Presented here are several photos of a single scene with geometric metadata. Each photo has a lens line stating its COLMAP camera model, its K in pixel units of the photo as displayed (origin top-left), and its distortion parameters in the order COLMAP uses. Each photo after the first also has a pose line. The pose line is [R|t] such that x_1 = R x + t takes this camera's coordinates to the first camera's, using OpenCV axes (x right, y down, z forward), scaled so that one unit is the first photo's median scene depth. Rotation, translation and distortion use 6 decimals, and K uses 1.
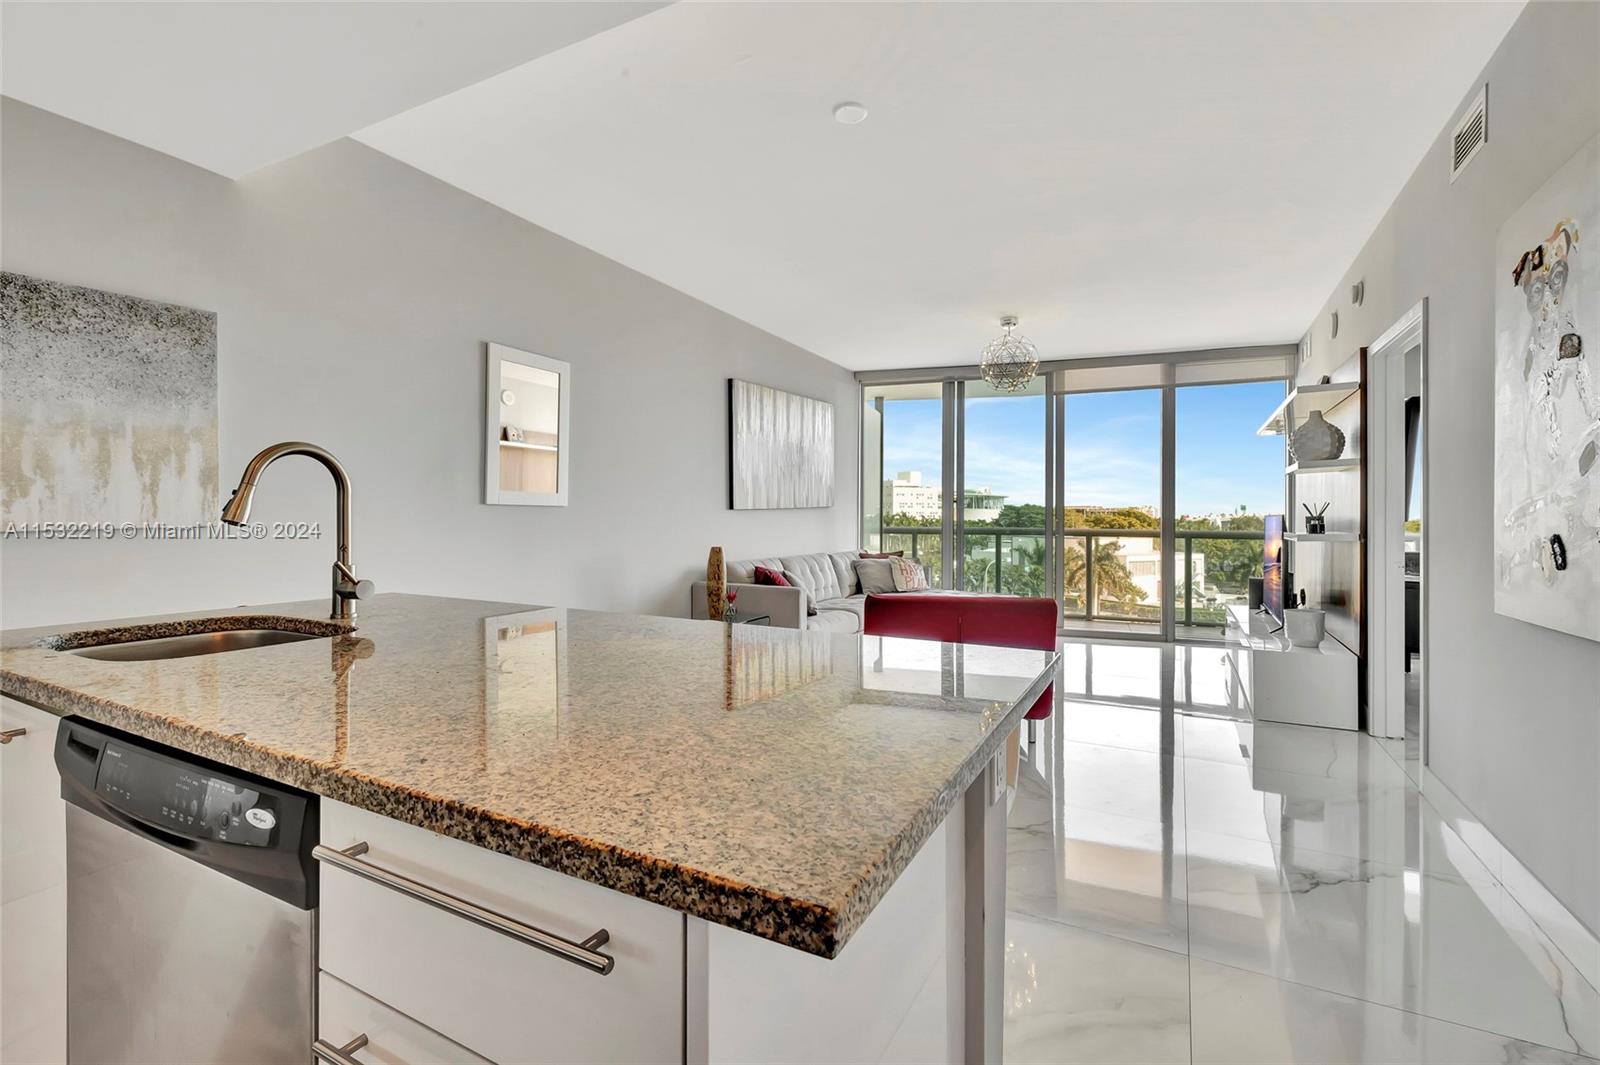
lens RADIAL K [[714.3, 0, 794.6], [0, 714.3, 514.0], [0, 0, 1]] dist [0.010715, -0.004798]
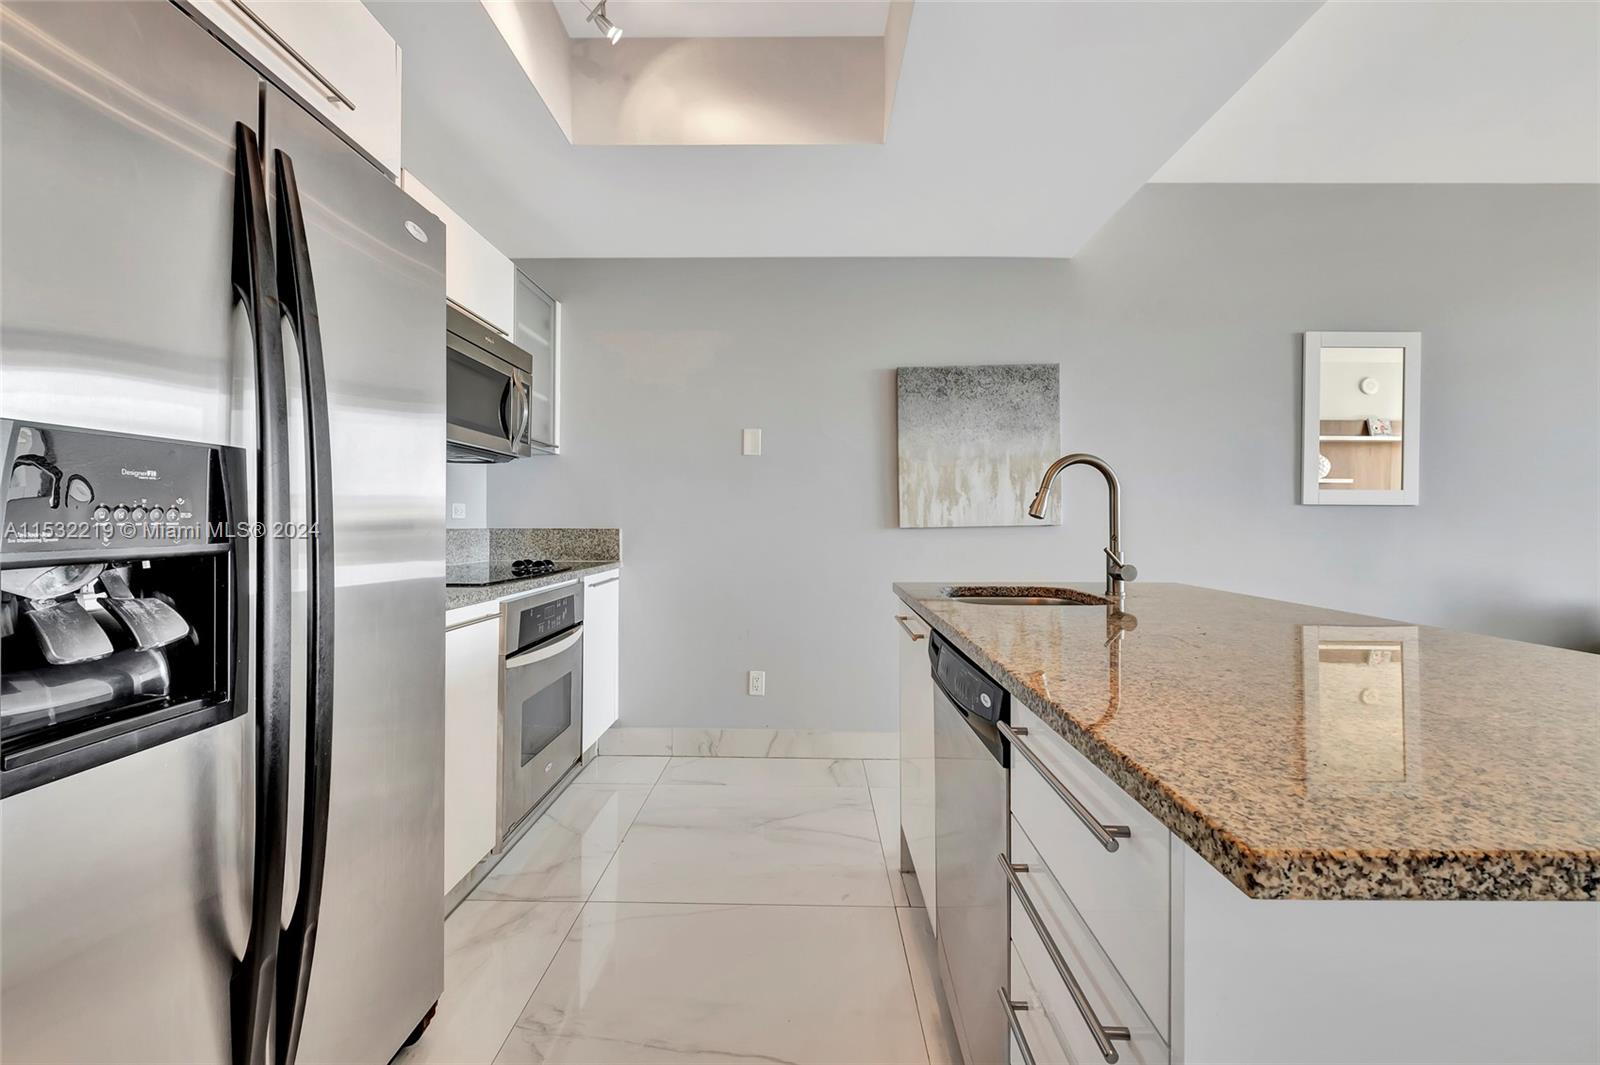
lens RADIAL K [[714.3, 0, 815.3], [0, 714.3, 527.6], [0, 0, 1]] dist [0.010715, -0.004798]
pose [[0.460016, -0.001438, -0.887910, 0.333331], [0.002395, 0.999997, -0.000379, 0.045458], [0.887907, -0.001952, 0.460018, -0.010674]]
